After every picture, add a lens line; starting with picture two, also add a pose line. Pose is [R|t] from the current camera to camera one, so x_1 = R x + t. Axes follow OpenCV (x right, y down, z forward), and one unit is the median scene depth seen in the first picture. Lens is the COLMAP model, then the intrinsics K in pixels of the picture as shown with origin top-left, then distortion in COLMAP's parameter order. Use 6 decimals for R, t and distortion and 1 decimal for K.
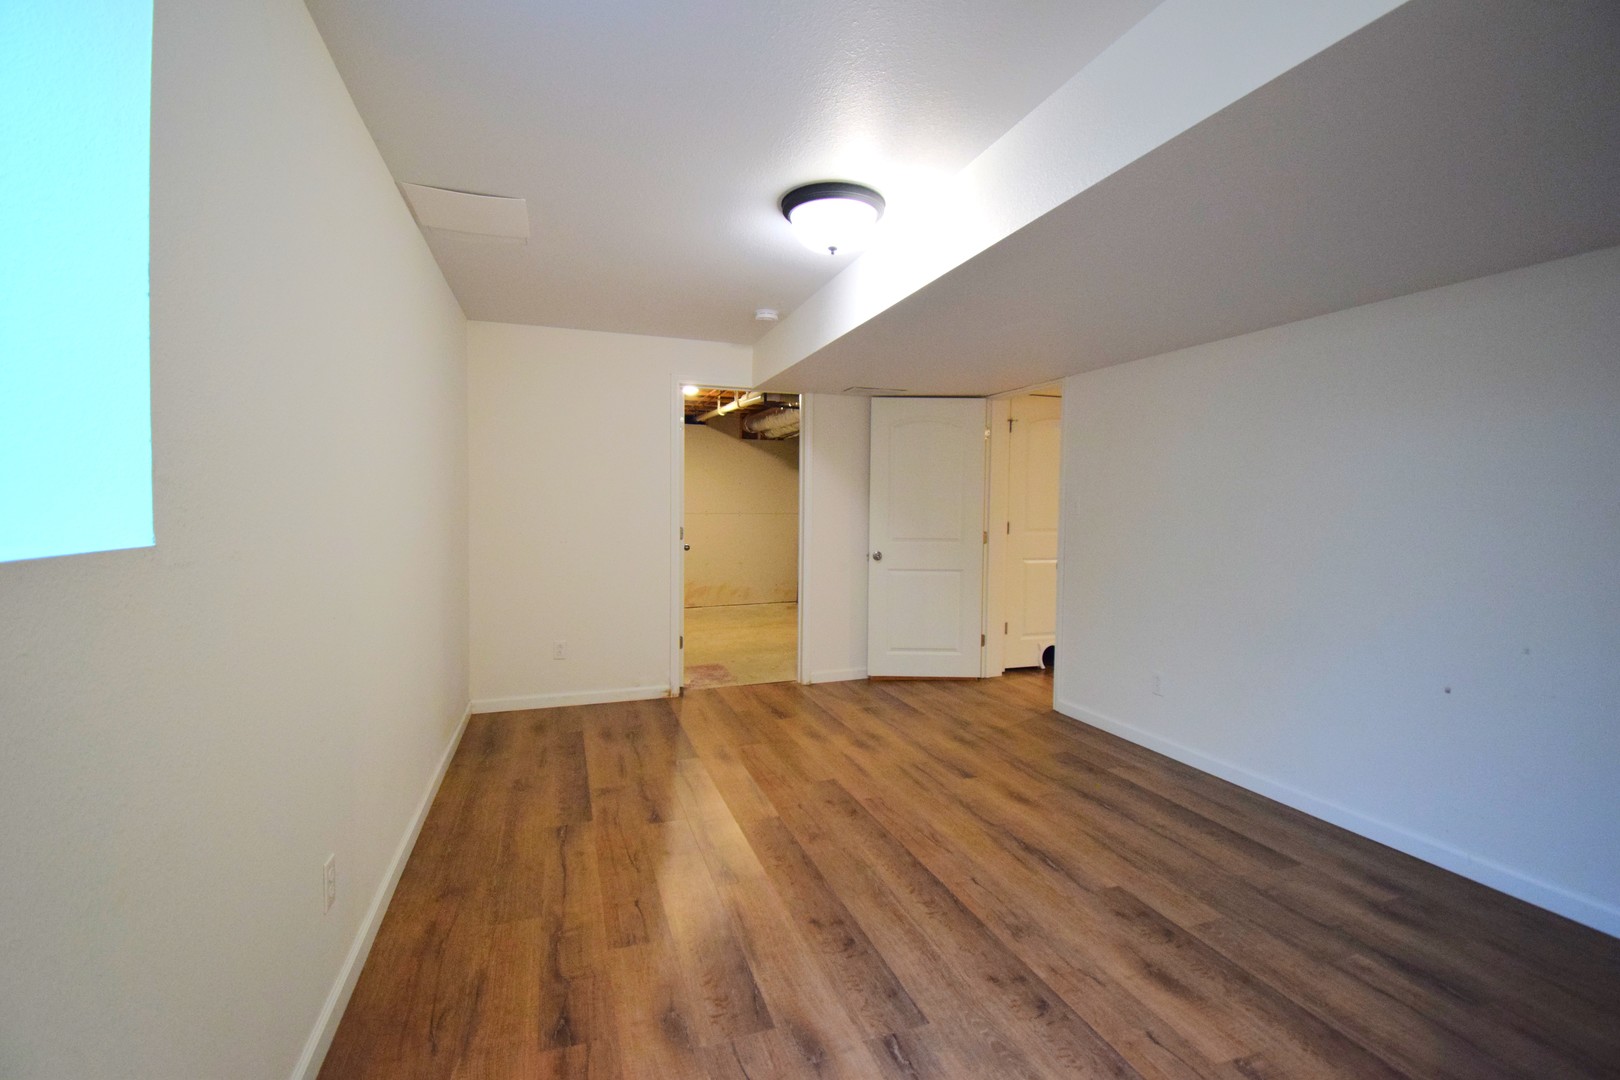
lens RADIAL K [[720.1, 0, 809.6], [0, 720.1, 534.2], [0, 0, 1]] dist [0.007069, -0.017164]
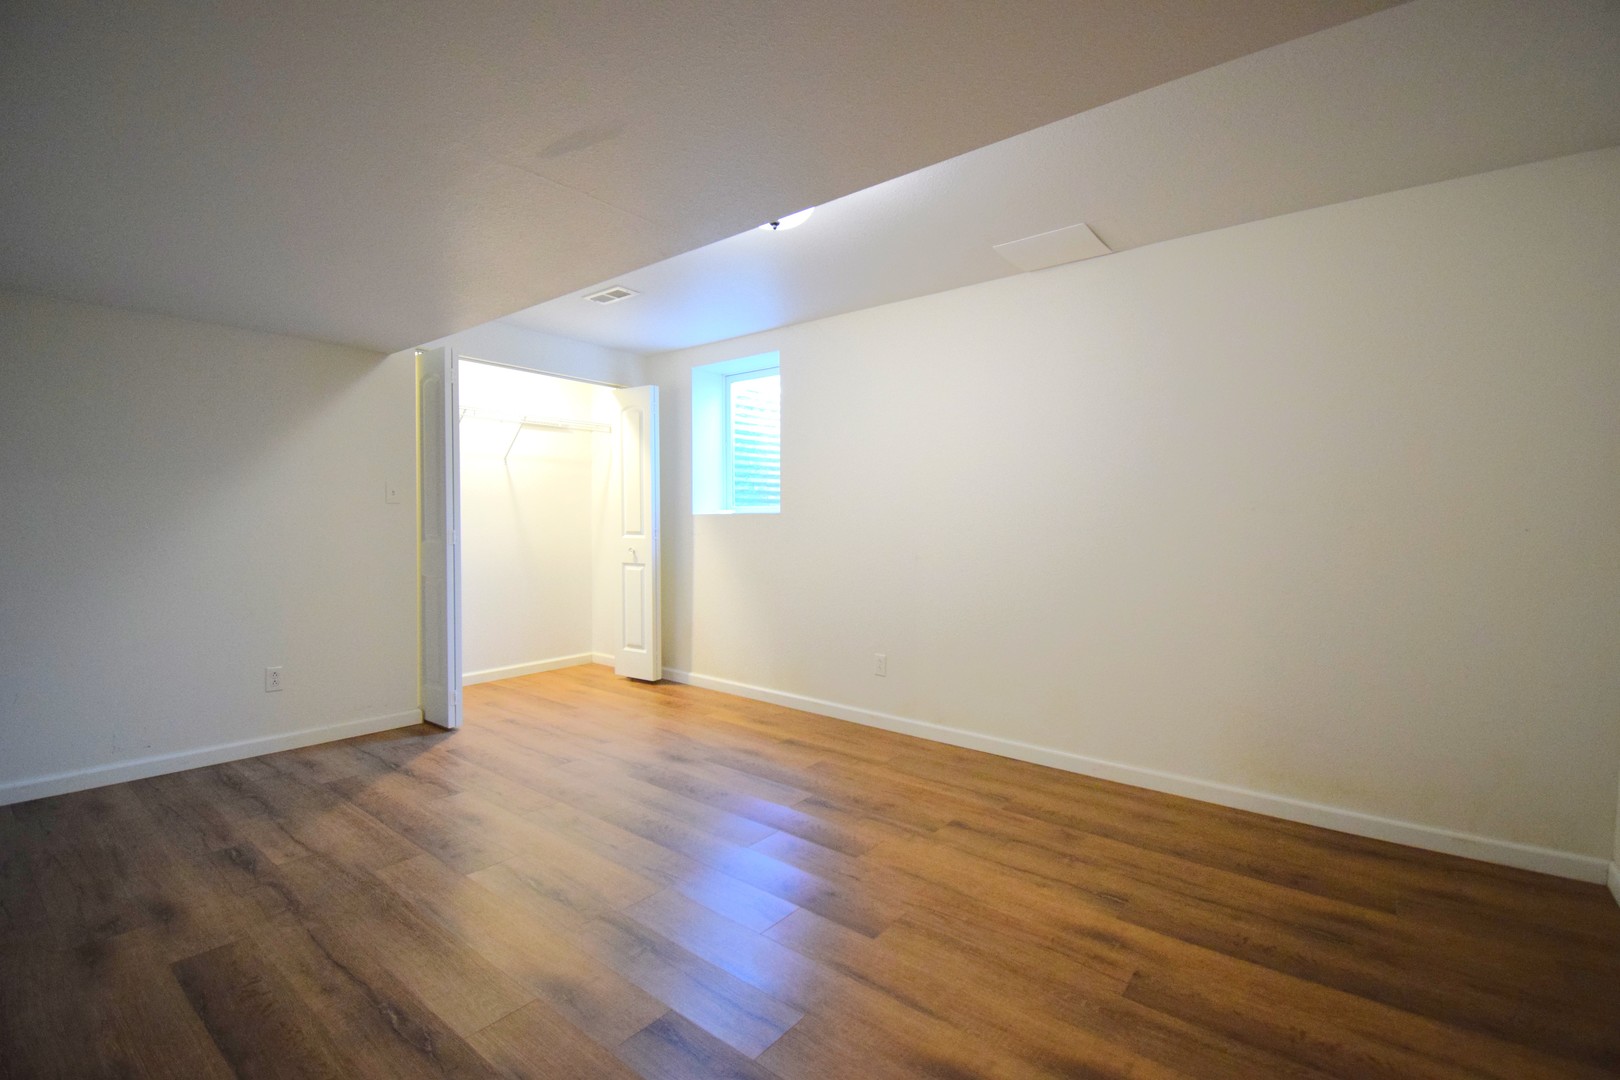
lens RADIAL K [[720.1, 0, 810.2], [0, 720.1, 534.6], [0, 0, 1]] dist [0.007069, -0.017164]
pose [[-0.845441, -0.000503, -0.534068, 0.476897], [-0.029404, 0.998527, 0.045607, -0.022037], [0.533259, 0.054262, -0.844210, 1.754576]]
